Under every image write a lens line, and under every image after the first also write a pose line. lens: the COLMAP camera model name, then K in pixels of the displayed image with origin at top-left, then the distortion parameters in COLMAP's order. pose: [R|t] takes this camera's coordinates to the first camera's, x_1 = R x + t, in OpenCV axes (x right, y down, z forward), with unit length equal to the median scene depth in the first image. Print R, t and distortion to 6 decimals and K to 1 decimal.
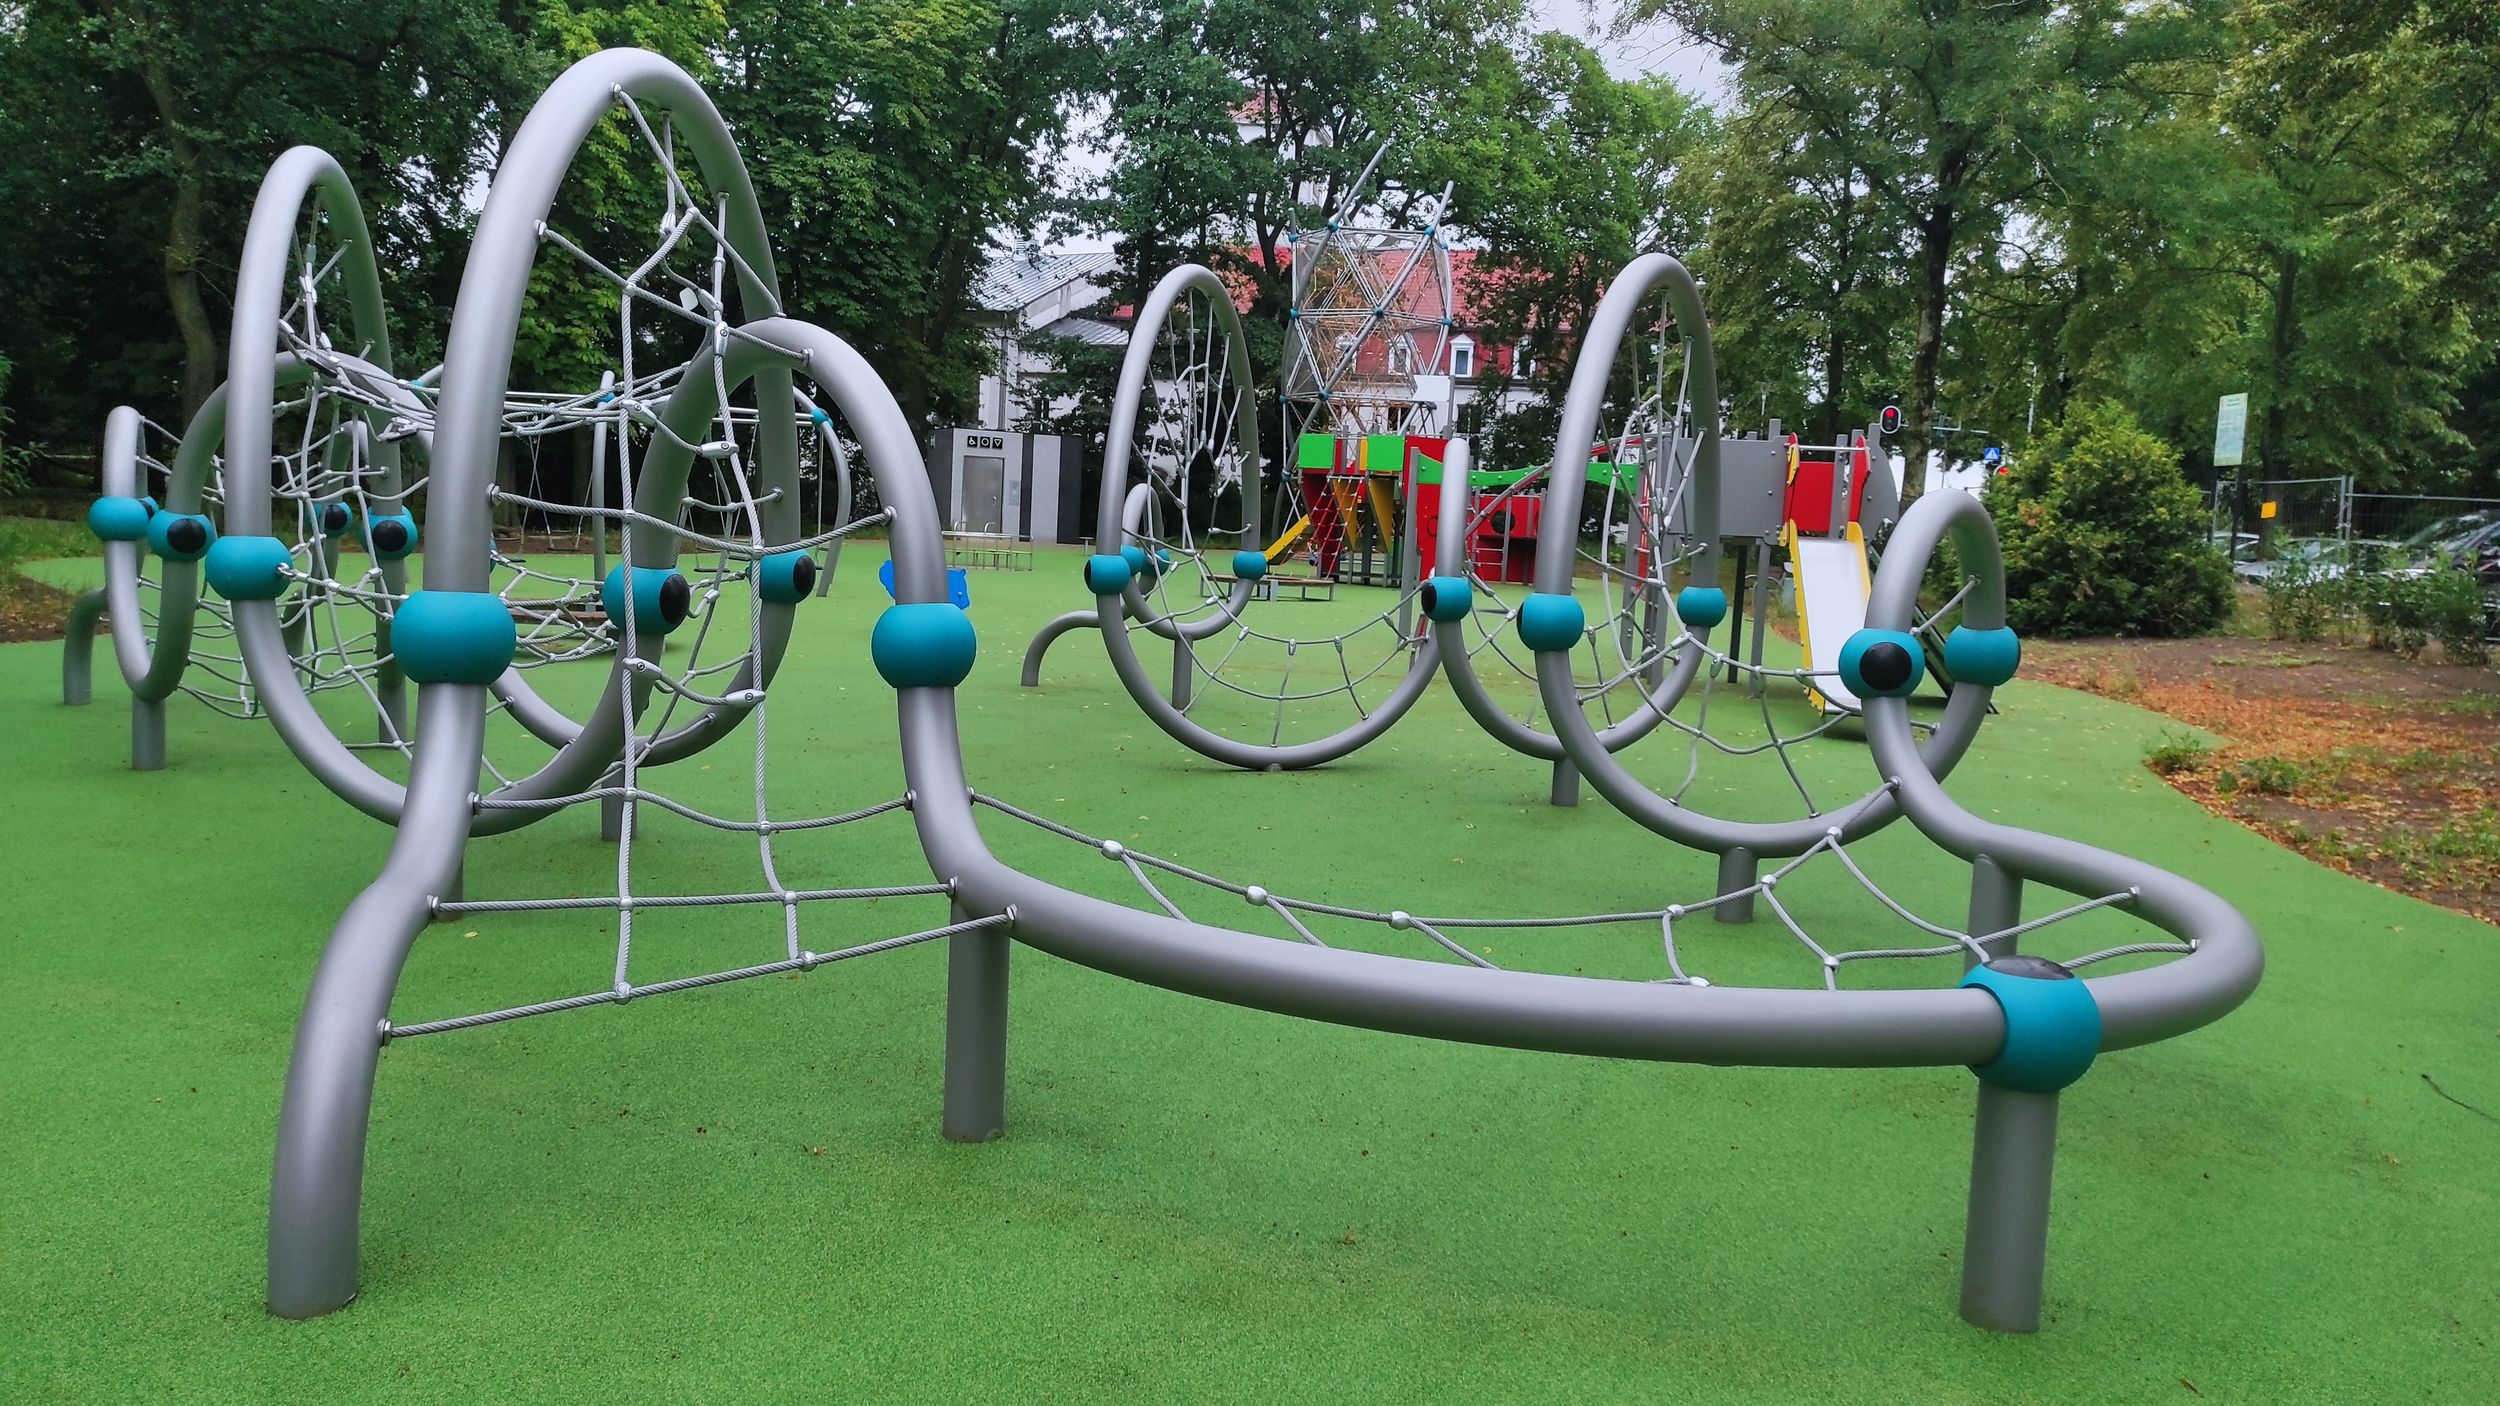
lens RADIAL K [[1822.0, 0, 1265.7], [0, 1822.0, 706.8], [0, 0, 1]] dist [0.051634, -0.040355]
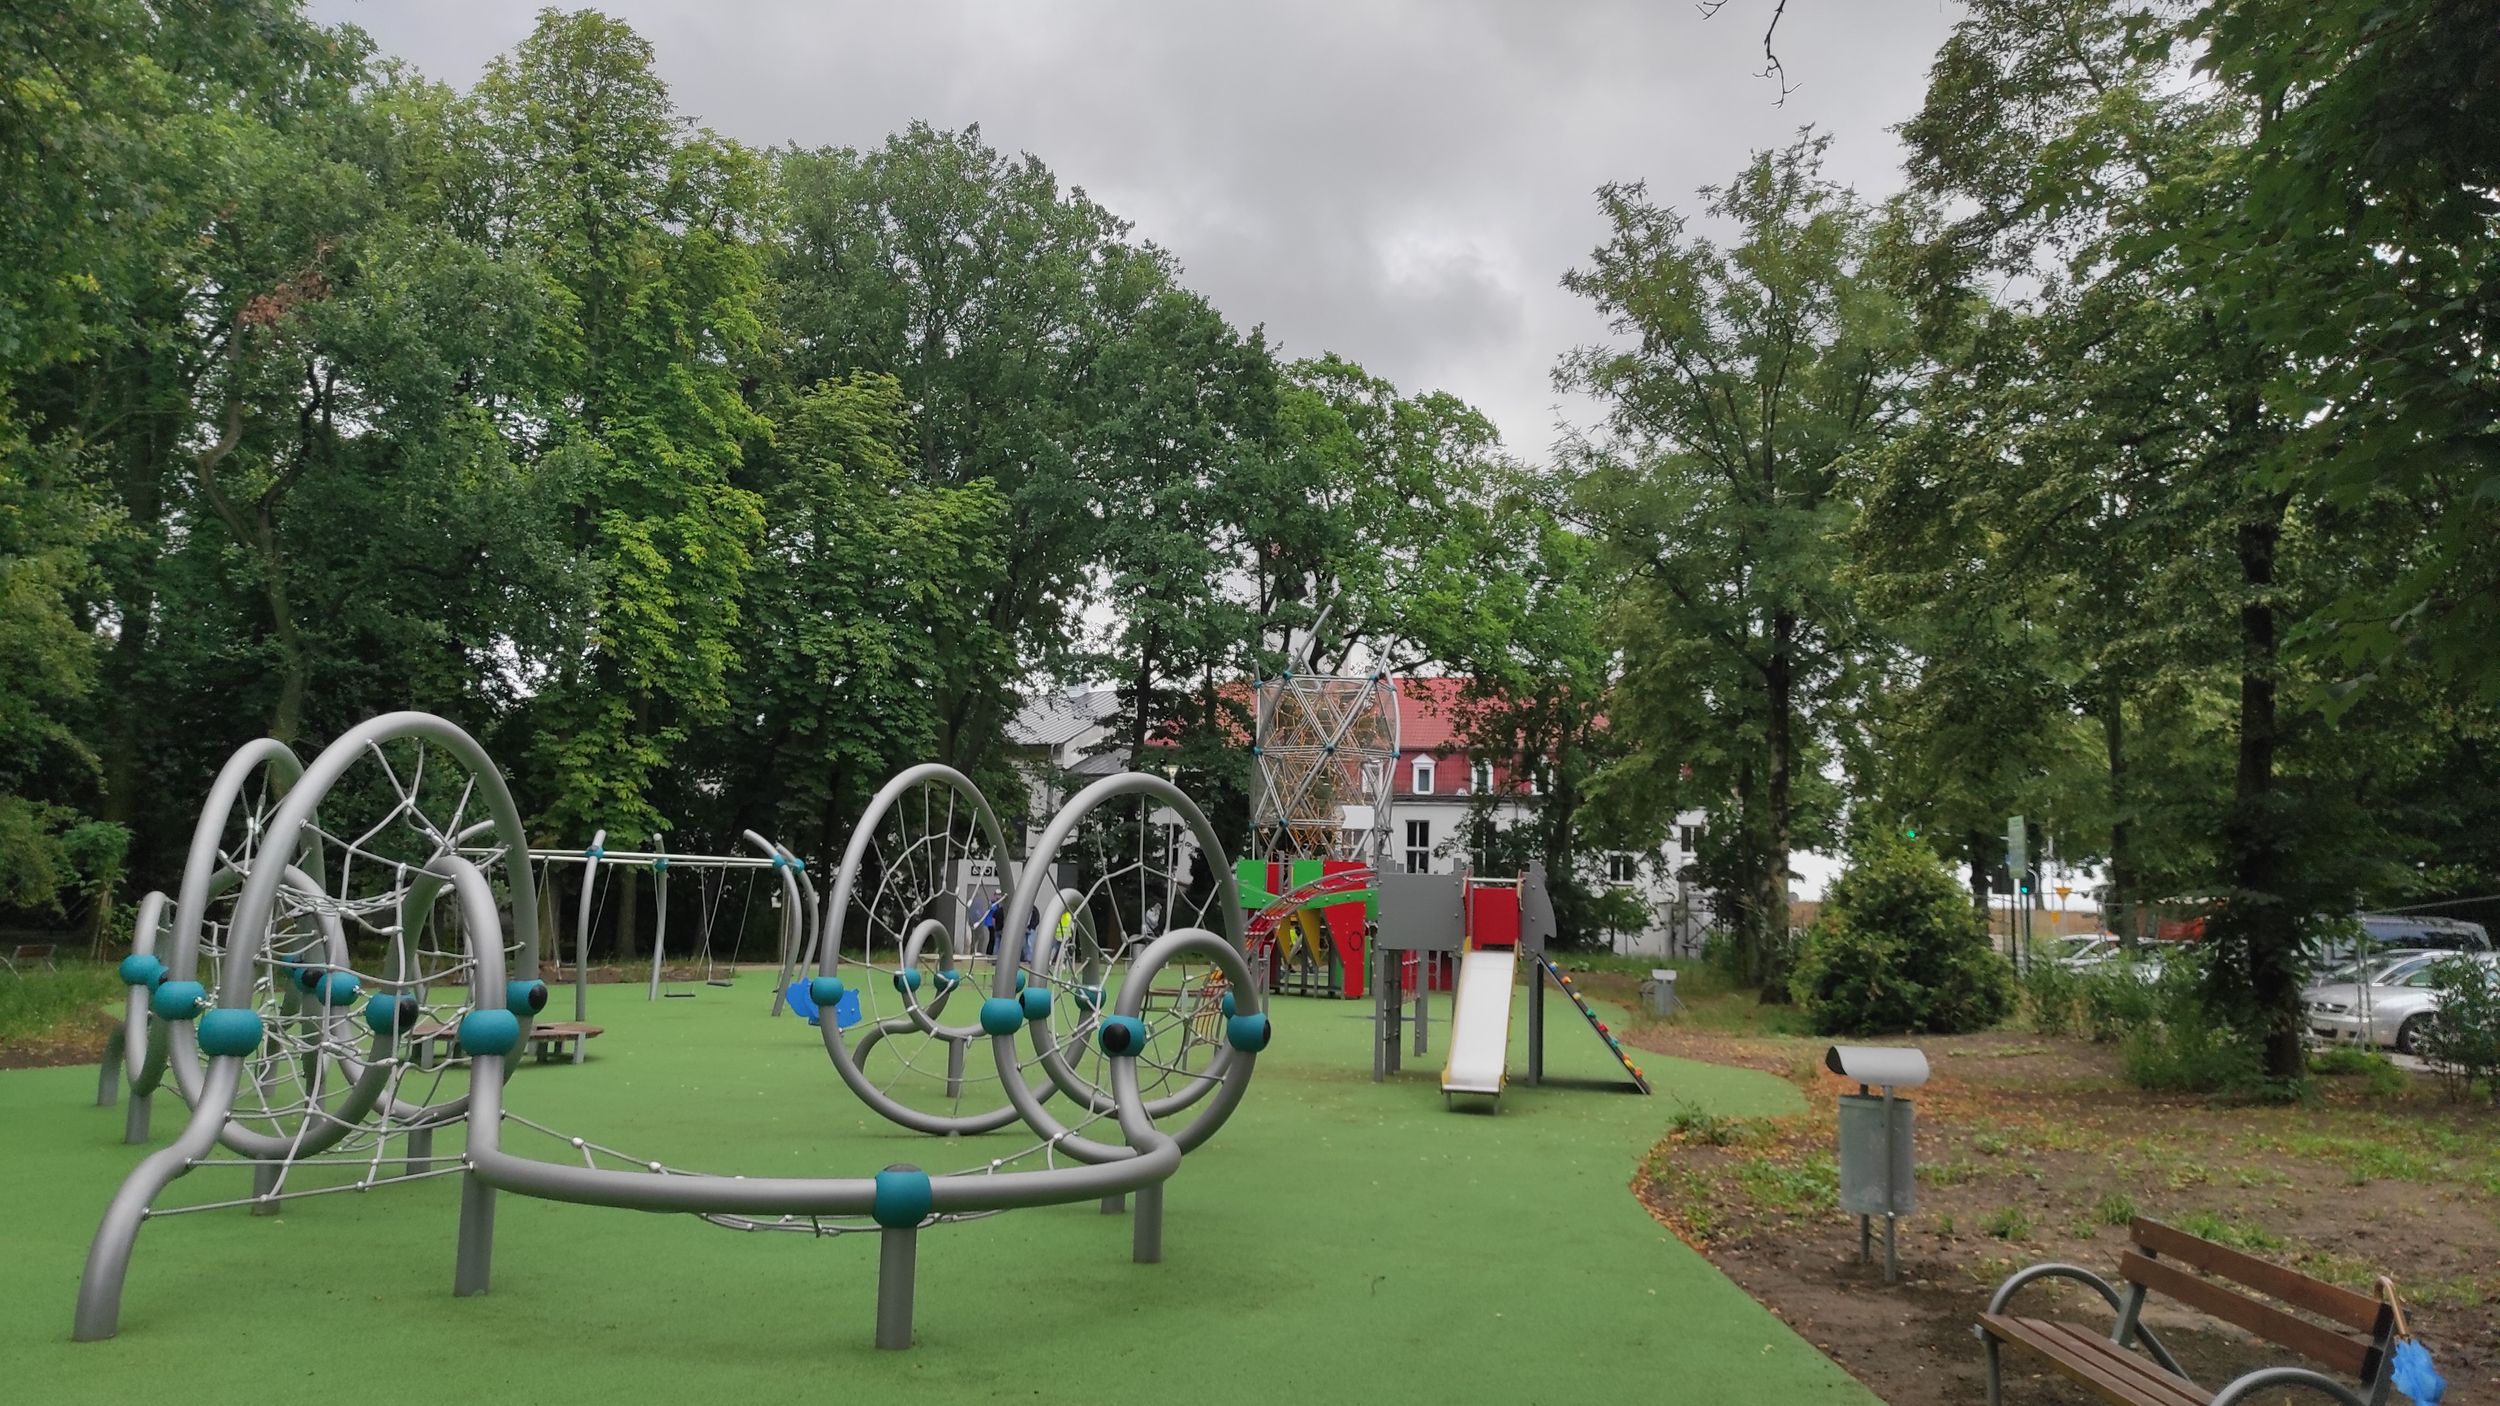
lens RADIAL K [[1822.0, 0, 1251.3], [0, 1822.0, 701.8], [0, 0, 1]] dist [0.051634, -0.040355]
pose [[0.998372, -0.026386, -0.050565, 0.072376], [0.014250, 0.973831, -0.226827, 0.007614], [0.055226, 0.225737, 0.972622, -0.090710]]
